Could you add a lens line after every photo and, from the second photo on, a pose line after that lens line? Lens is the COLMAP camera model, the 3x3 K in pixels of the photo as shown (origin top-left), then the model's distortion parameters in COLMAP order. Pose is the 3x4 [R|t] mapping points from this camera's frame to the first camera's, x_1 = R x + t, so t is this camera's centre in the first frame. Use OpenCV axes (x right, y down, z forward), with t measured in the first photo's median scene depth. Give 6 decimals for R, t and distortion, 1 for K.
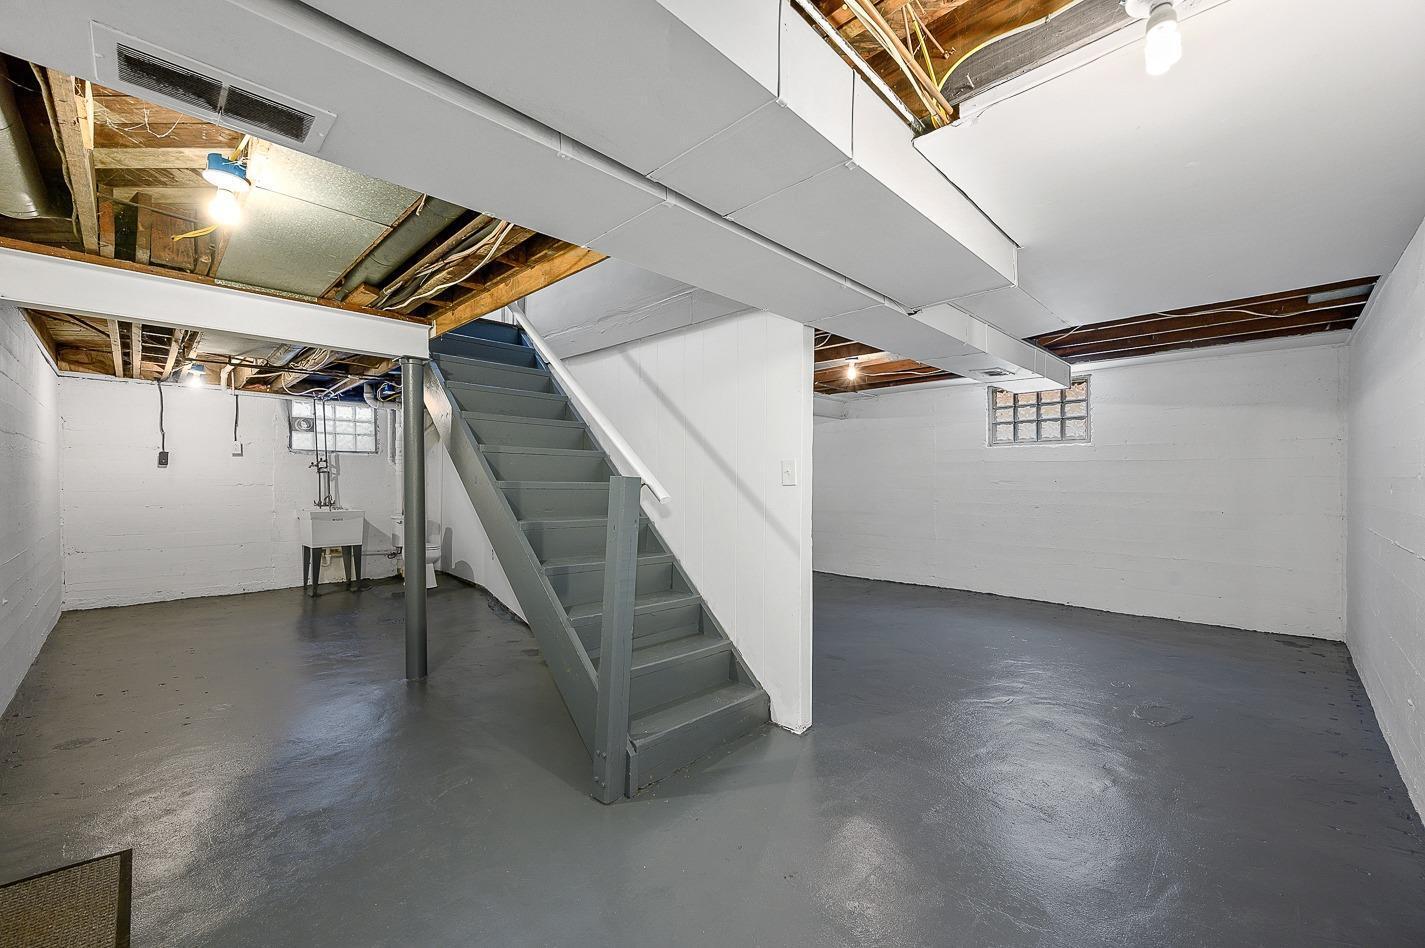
lens RADIAL K [[573.9, 0, 707.3], [0, 573.9, 486.0], [0, 0, 1]] dist [-0.000642, 0.000393]
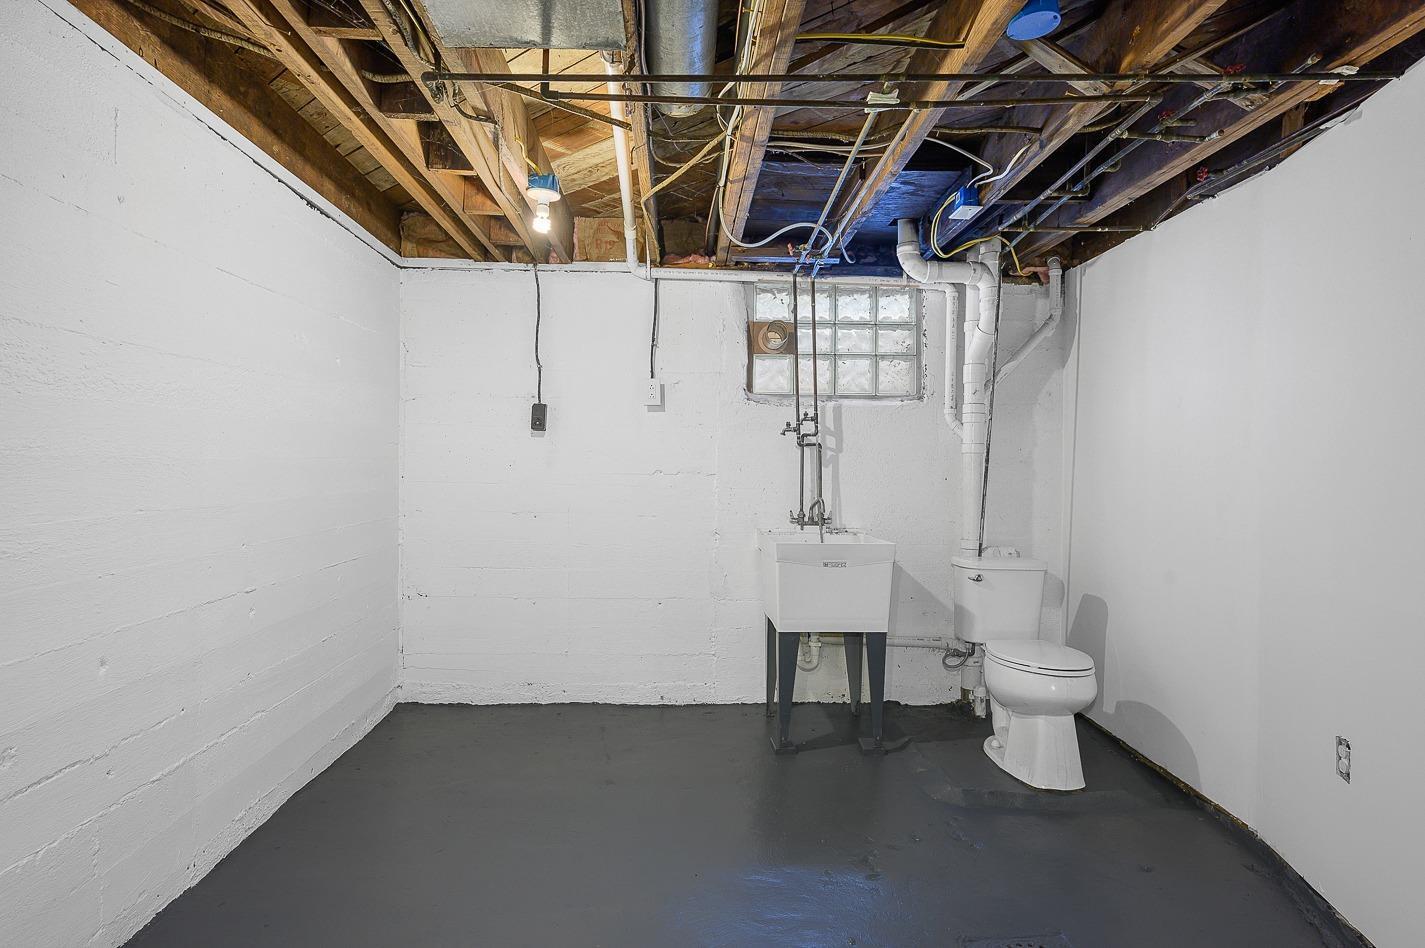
lens RADIAL K [[771.5, 0, 708.5], [0, 771.5, 474.2], [0, 0, 1]] dist [0.002233, 0.000116]
pose [[0.733999, 0.020347, -0.678846, -0.330953], [-0.016468, 0.999790, 0.012161, -0.008250], [0.678951, 0.002252, 0.734180, 0.522834]]
